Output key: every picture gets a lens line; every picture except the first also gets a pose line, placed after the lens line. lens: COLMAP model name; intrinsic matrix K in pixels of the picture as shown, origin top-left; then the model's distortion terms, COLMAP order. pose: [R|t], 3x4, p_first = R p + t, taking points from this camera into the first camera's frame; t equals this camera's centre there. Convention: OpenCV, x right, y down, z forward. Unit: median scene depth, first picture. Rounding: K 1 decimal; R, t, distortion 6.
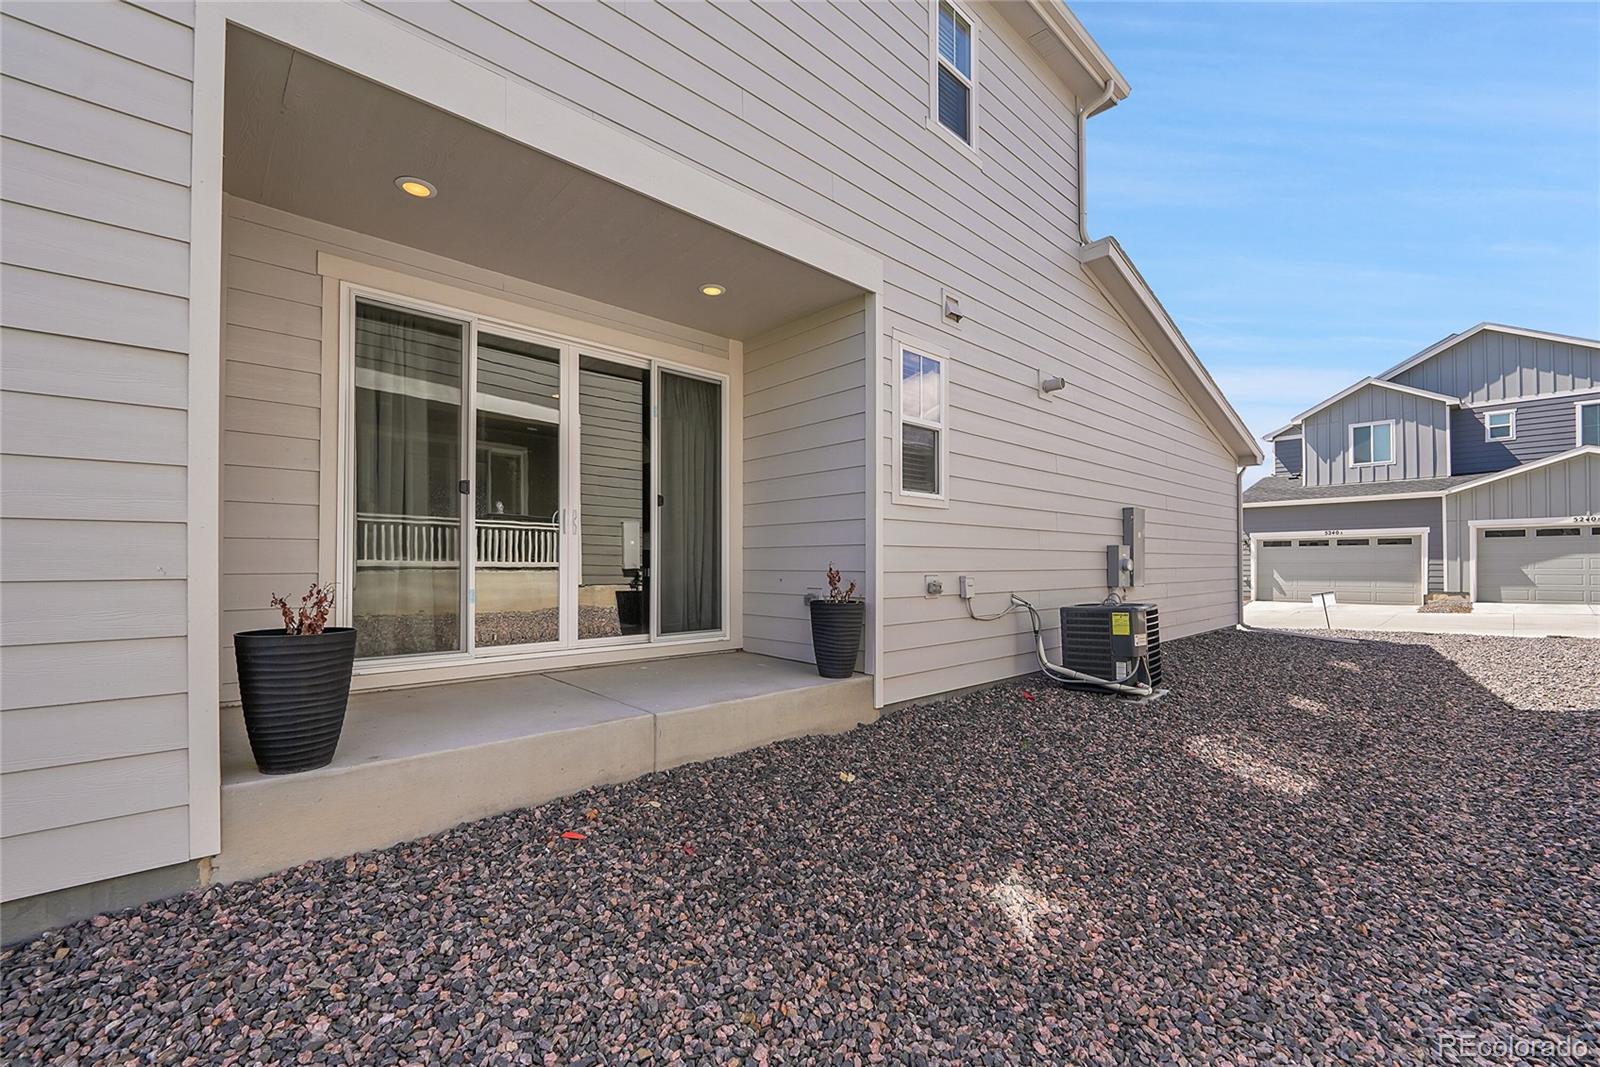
lens RADIAL K [[655.6, 0, 739.6], [0, 655.6, 570.3], [0, 0, 1]] dist [-0.016247, -0.000133]
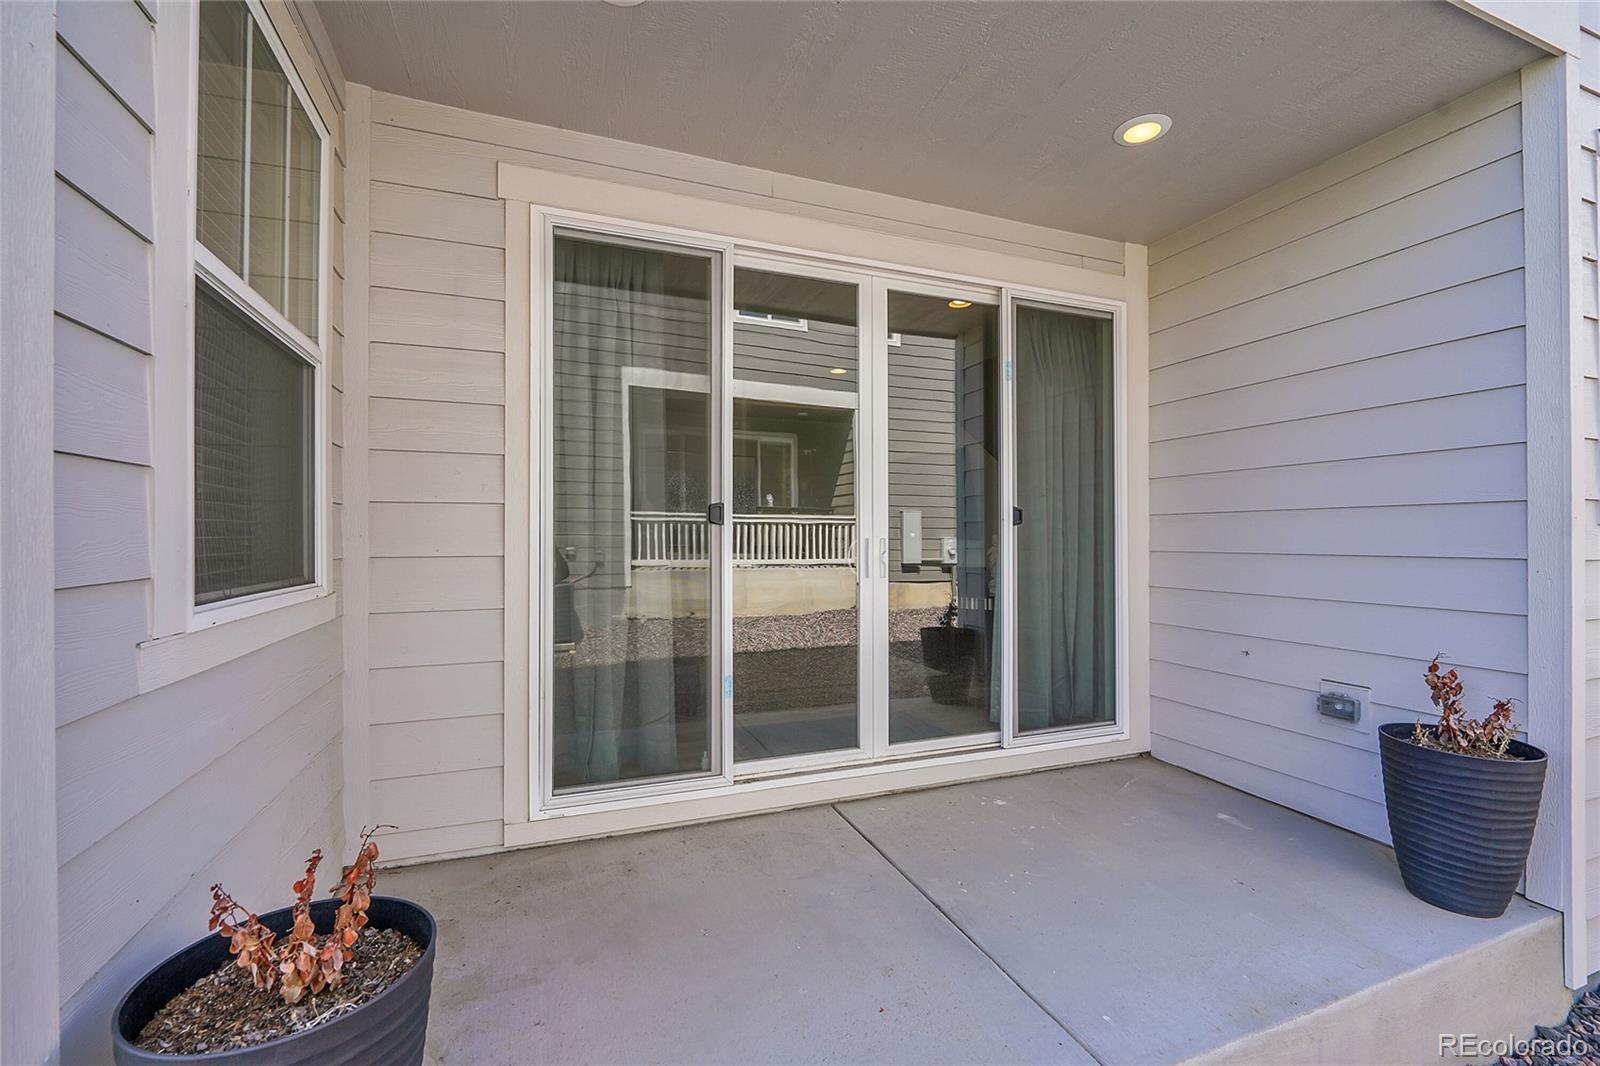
lens RADIAL K [[645.5, 0, 792.8], [0, 645.5, 535.3], [0, 0, 1]] dist [-0.010028, -0.000815]
pose [[0.950417, -0.013988, -0.310665, -0.133527], [0.008913, 0.999803, -0.017748, -0.080191], [0.310852, 0.014099, 0.950354, 0.364401]]
